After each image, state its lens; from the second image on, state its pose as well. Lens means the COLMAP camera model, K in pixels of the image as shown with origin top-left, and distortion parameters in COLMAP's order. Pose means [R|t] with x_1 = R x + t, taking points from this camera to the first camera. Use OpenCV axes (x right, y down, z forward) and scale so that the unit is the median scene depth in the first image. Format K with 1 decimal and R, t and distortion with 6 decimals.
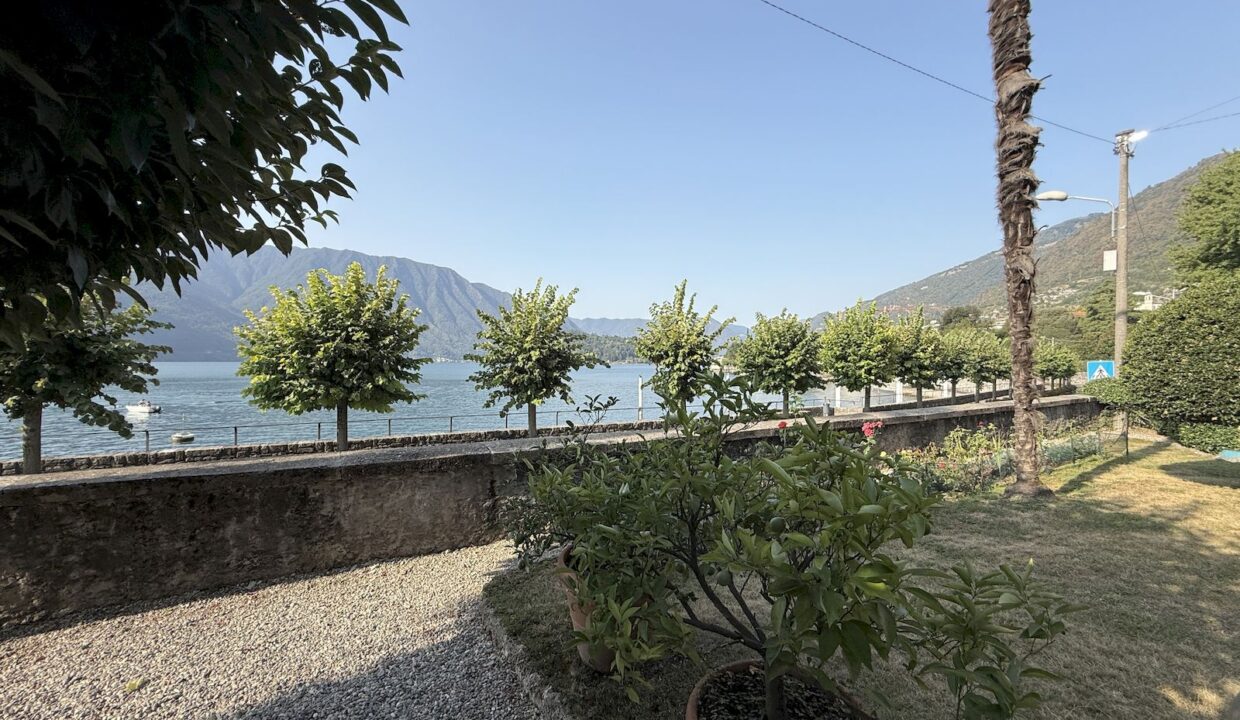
lens RADIAL K [[495.8, 0, 617.9], [0, 495.8, 362.4], [0, 0, 1]] dist [-0.000609, 0.000313]
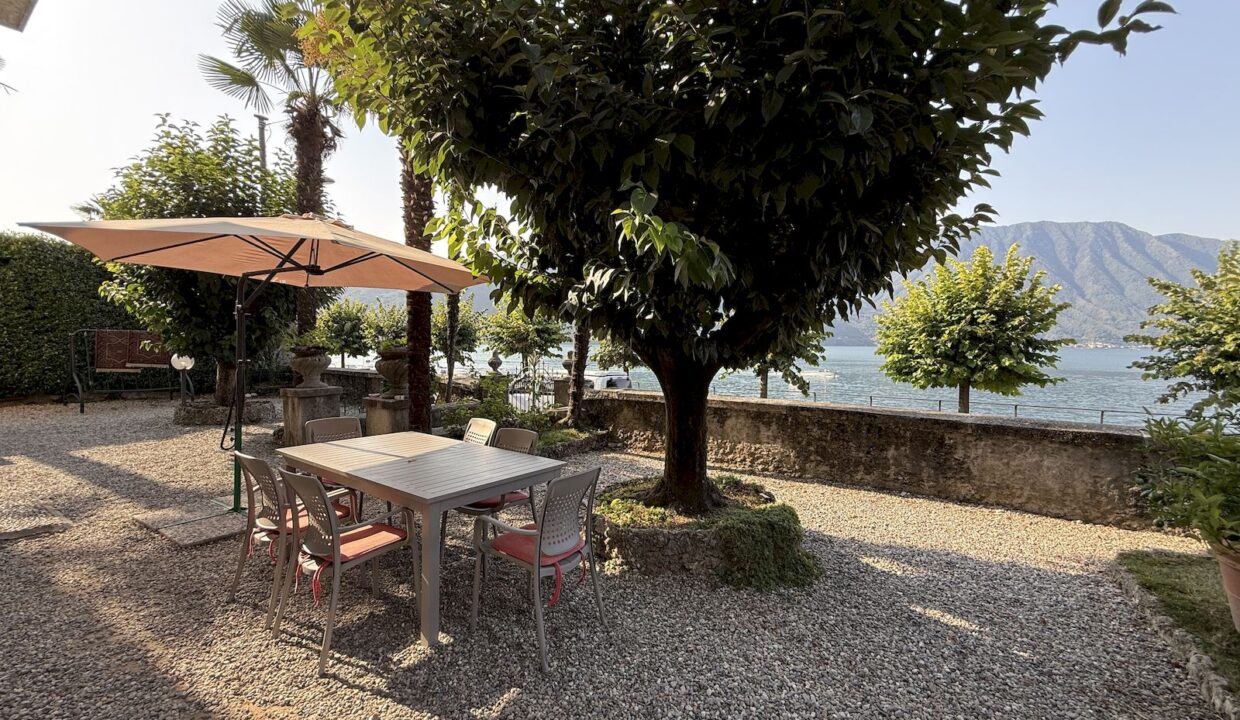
lens RADIAL K [[495.8, 0, 617.9], [0, 495.8, 362.4], [0, 0, 1]] dist [-0.000609, 0.000313]
pose [[0.445499, 0.034111, -0.894633, 0.063077], [-0.006706, 0.999373, 0.034765, 0.007749], [0.895258, -0.009488, 0.445448, -0.142980]]
